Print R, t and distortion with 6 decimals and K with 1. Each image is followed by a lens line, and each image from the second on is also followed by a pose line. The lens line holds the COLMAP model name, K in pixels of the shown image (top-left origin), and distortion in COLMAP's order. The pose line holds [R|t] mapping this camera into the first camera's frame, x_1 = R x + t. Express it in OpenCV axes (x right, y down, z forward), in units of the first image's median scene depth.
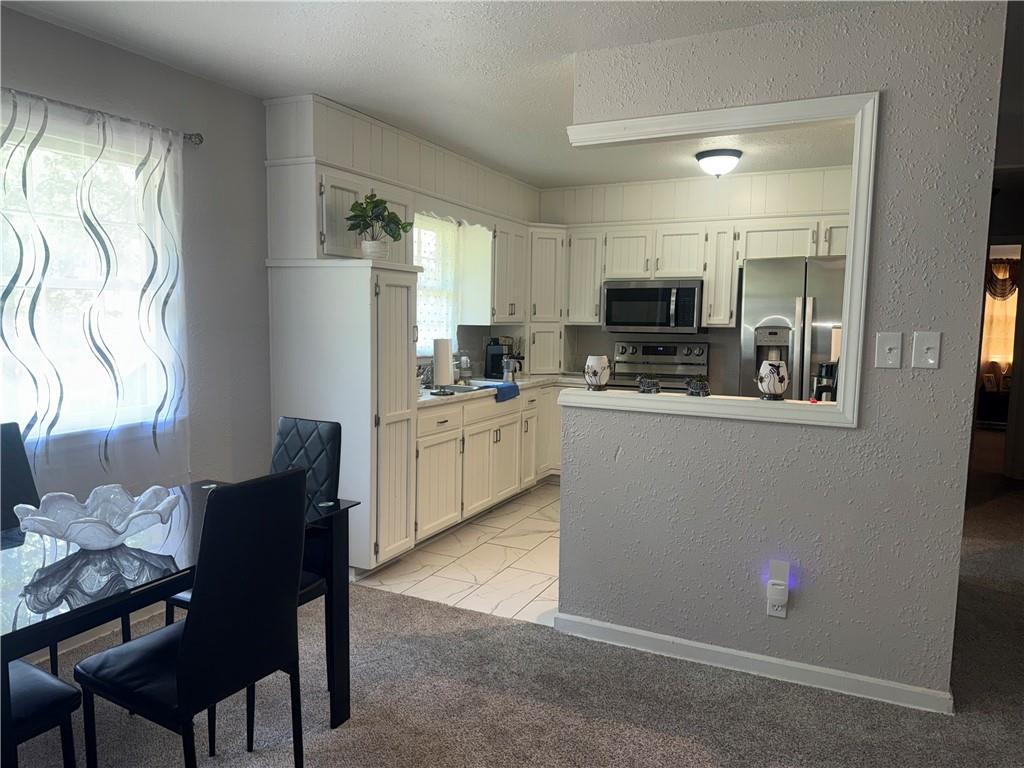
lens RADIAL K [[701.5, 0, 512.0], [0, 701.5, 384.0], [0, 0, 1]] dist [-0.001478, -0.004347]
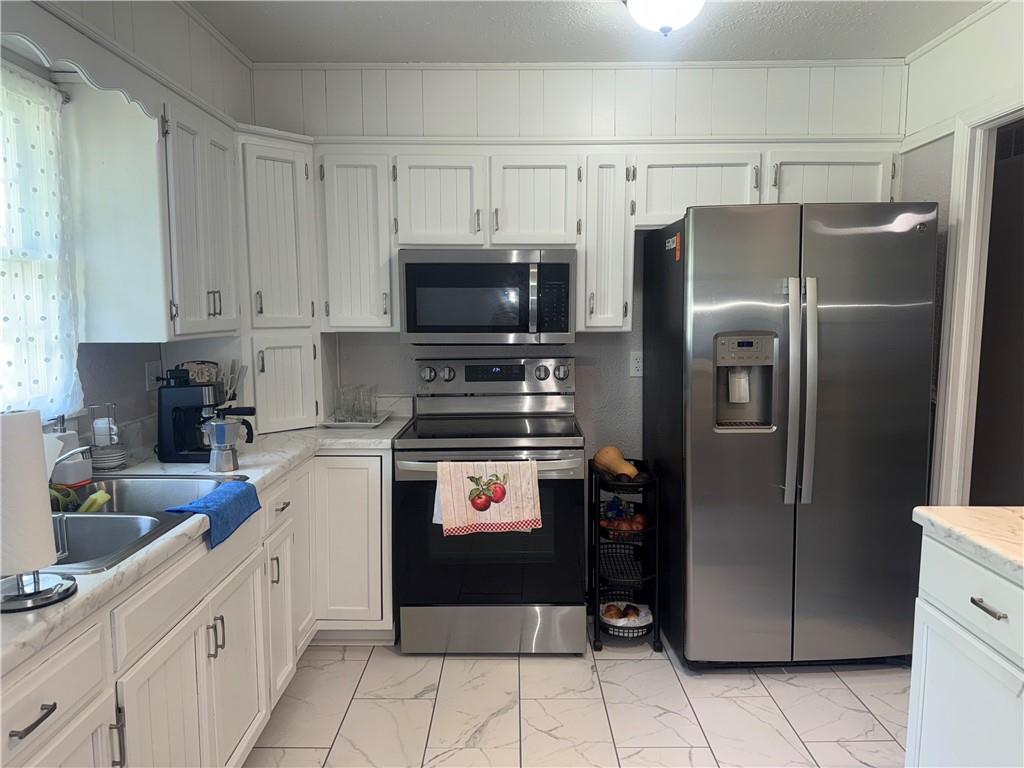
lens RADIAL K [[712.8, 0, 512.0], [0, 712.8, 384.0], [0, 0, 1]] dist [0.090964, -0.112406]
pose [[0.898481, -0.059676, 0.434937, -0.034736], [0.052667, 0.998215, 0.028164, -0.058252], [-0.435841, -0.002398, 0.900021, 0.499379]]
